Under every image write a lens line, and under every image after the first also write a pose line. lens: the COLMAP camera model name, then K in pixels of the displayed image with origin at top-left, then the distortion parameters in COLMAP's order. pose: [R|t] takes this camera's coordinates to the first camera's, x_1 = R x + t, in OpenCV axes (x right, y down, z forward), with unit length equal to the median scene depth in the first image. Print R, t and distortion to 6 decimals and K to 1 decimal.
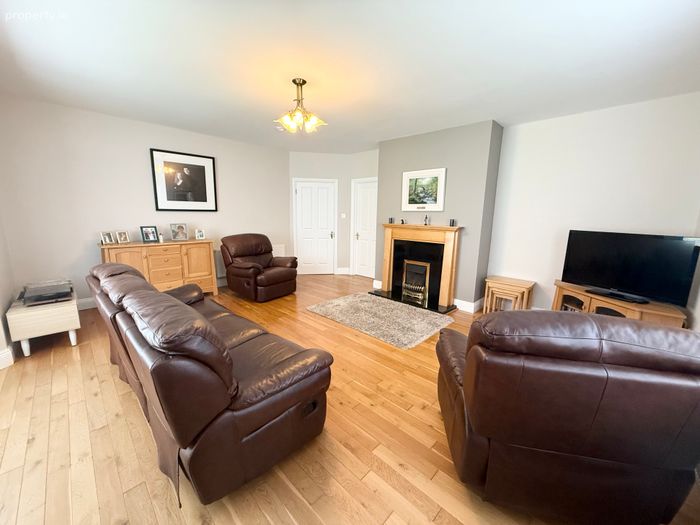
lens RADIAL K [[278.8, 0, 347.9], [0, 278.8, 261.8], [0, 0, 1]] dist [-0.002018, 0.000140]
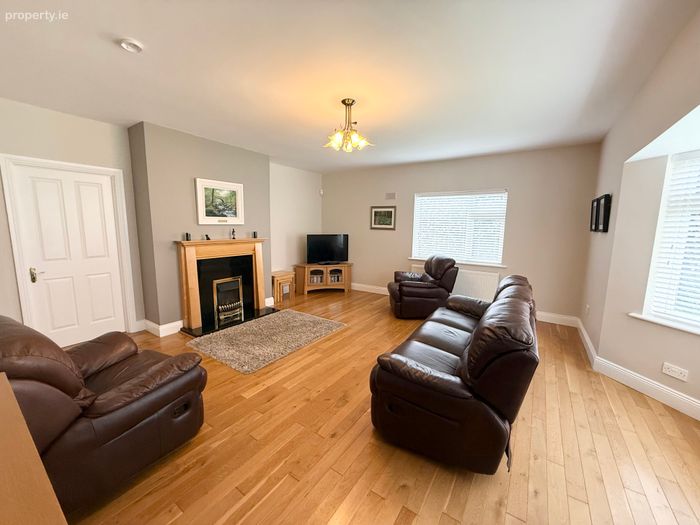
lens RADIAL K [[278.8, 0, 347.9], [0, 278.8, 261.8], [0, 0, 1]] dist [-0.002018, 0.000140]
pose [[-0.171552, -0.148475, 0.973923, -0.736949], [0.159436, 0.971362, 0.176168, -0.158757], [-0.972188, 0.185501, -0.142967, 0.750756]]
